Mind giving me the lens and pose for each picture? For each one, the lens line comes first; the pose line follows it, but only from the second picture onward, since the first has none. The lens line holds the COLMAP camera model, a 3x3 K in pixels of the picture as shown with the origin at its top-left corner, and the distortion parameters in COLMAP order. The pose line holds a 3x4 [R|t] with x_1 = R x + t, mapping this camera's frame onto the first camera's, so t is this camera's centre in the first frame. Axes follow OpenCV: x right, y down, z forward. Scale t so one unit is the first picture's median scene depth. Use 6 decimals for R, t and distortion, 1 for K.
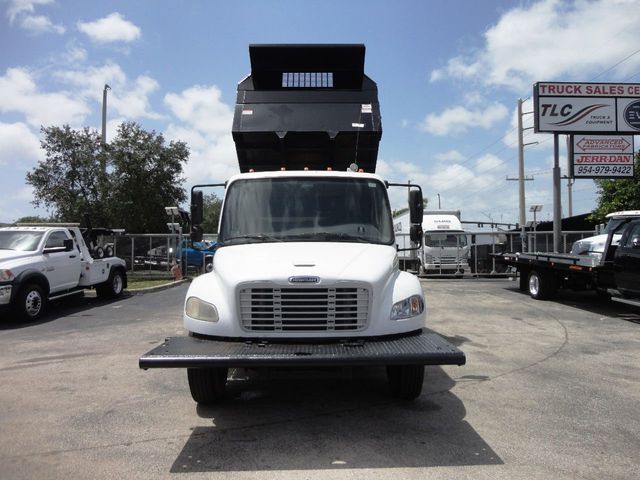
lens RADIAL K [[464.2, 0, 323.0], [0, 464.2, 234.7], [0, 0, 1]] dist [-0.009709, 0.005880]
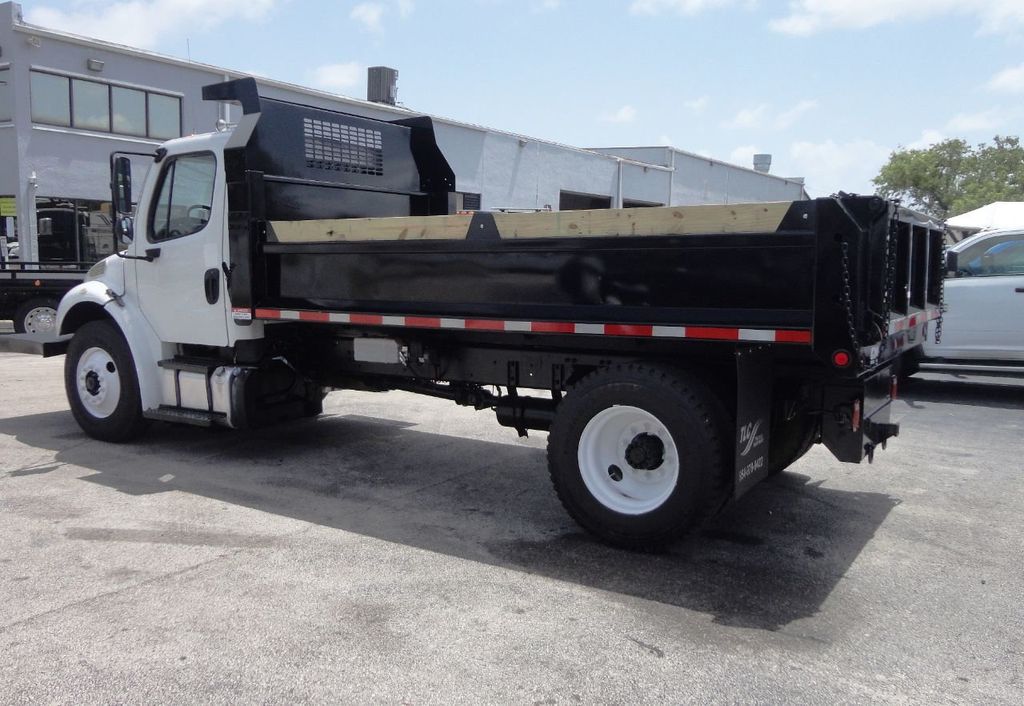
lens RADIAL K [[875.5, 0, 519.9], [0, 875.5, 382.0], [0, 0, 1]] dist [-0.014527, 0.030665]
pose [[-0.542921, 0.120155, -0.831144, 0.673535], [-0.000363, 0.989678, 0.143310, 0.020330], [0.839784, 0.078108, -0.537273, 1.558975]]
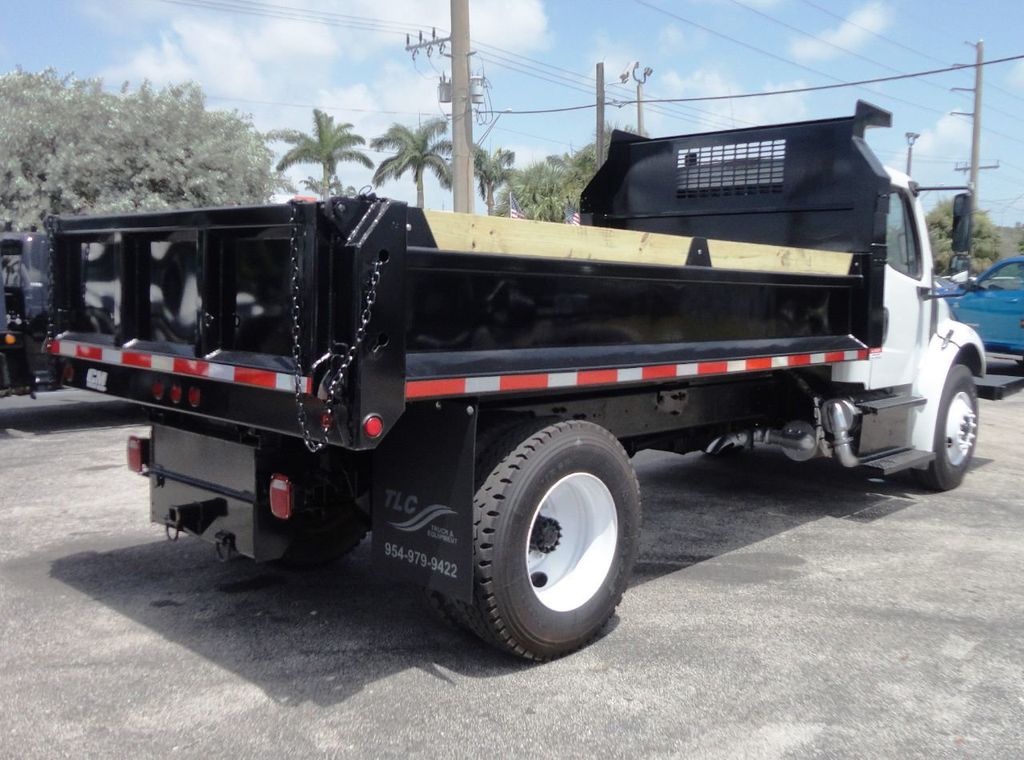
lens RADIAL K [[959.7, 0, 559.3], [0, 959.7, 371.4], [0, 0, 1]] dist [-0.007351, 0.000000]
pose [[-0.739696, -0.066836, 0.669614, -0.539562], [-0.016012, 0.996522, 0.081778, 0.027743], [-0.672751, 0.049770, -0.738193, 1.686231]]
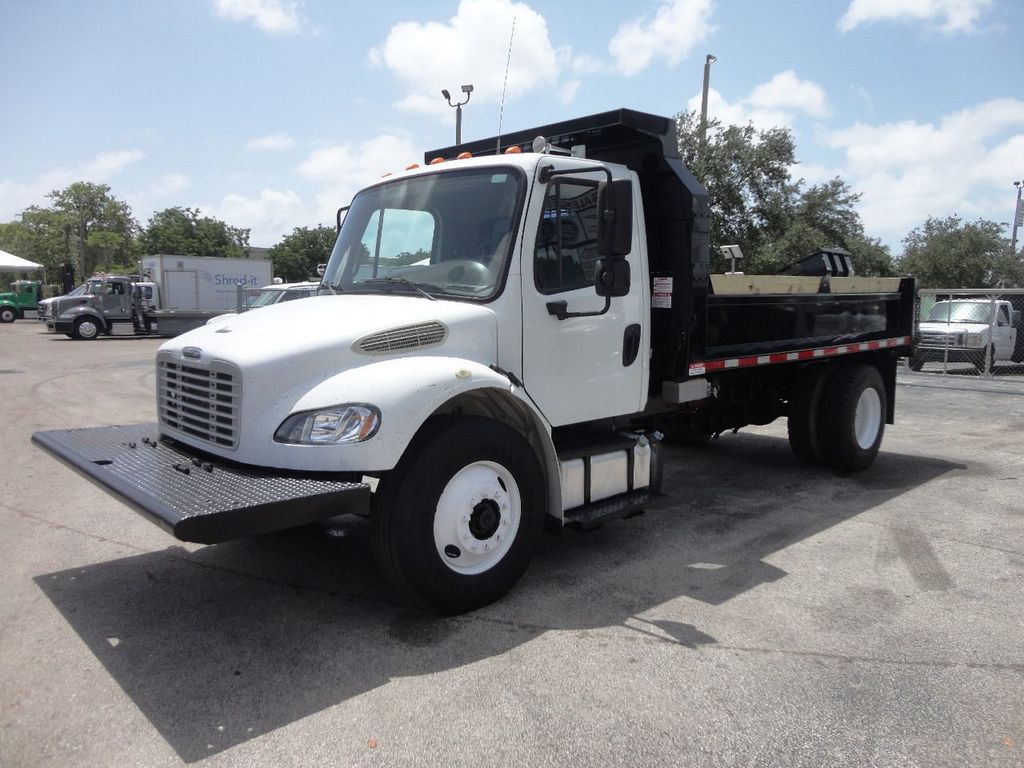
lens RADIAL K [[742.8, 0, 520.4], [0, 742.8, 383.0], [0, 0, 1]] dist [-0.009709, 0.005880]
pose [[0.677677, 0.090866, -0.729724, 0.507409], [-0.005174, 0.992901, 0.118832, 0.009225], [0.735342, -0.076754, 0.673336, 0.345300]]
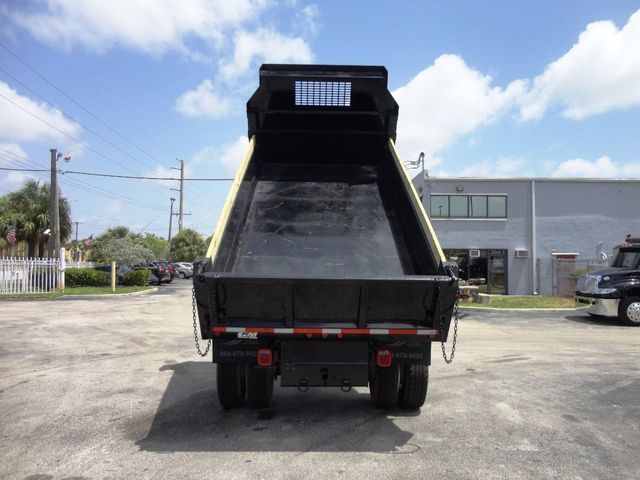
lens RADIAL K [[464.2, 0, 323.0], [0, 464.2, 239.3], [0, 0, 1]] dist [-0.009709, 0.005880]
pose [[-0.999976, -0.002412, -0.006535, -0.029438], [-0.001929, 0.997337, -0.072899, 0.019145], [0.006693, -0.072885, -0.997318, 2.058528]]
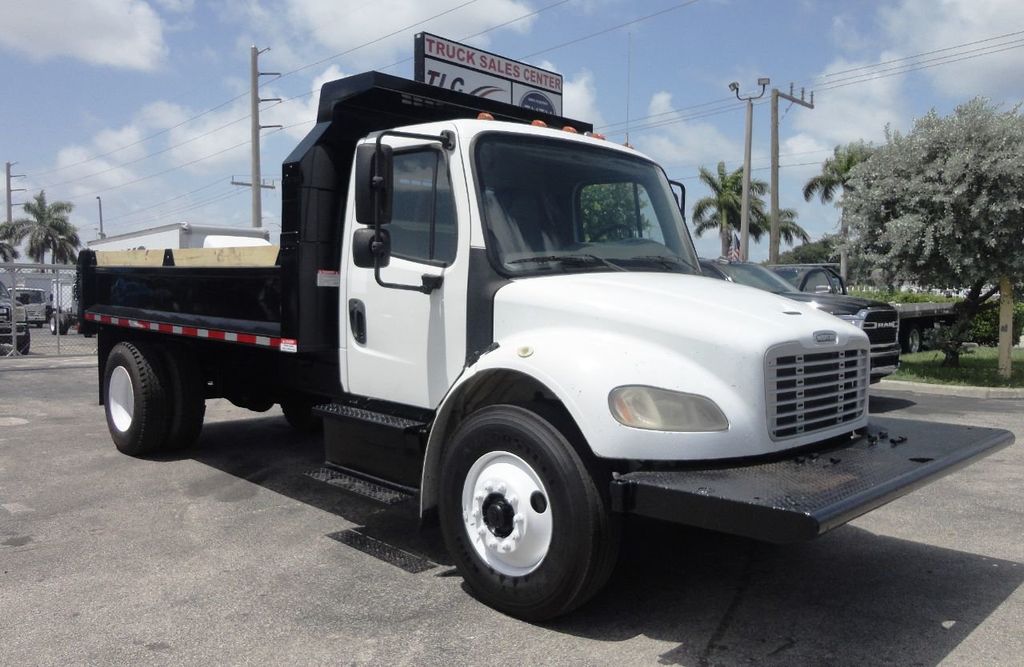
lens RADIAL K [[808.8, 0, 481.4], [0, 808.8, 336.9], [0, 0, 1]] dist [-0.015061, 0.013142]
pose [[0.736764, -0.025387, 0.675673, -0.523364], [-0.022202, 0.997848, 0.061702, 0.023974], [-0.675785, -0.060462, 0.734615, 0.297512]]
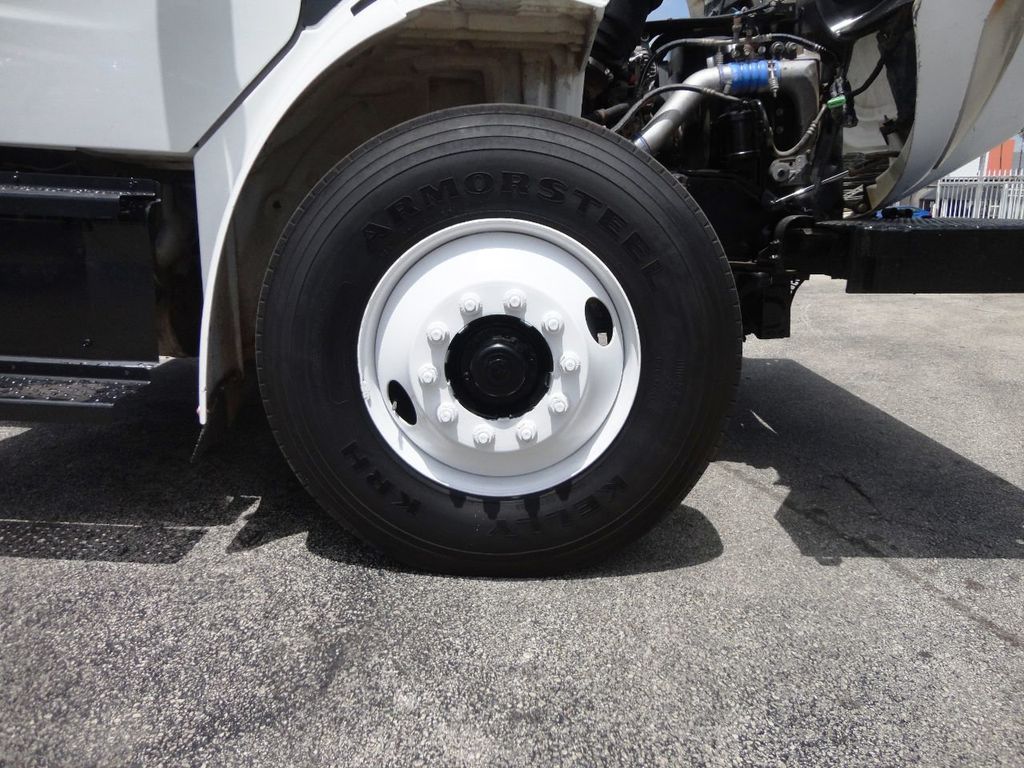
lens RADIAL K [[742.8, 0, 511.5], [0, 742.8, 379.5], [0, 0, 1]] dist [-0.009709, 0.005880]
pose [[0.022053, -0.222179, 0.974756, -0.373706], [-0.044331, 0.973817, 0.222968, 0.123136], [-0.998773, -0.048129, 0.011626, 0.645041]]
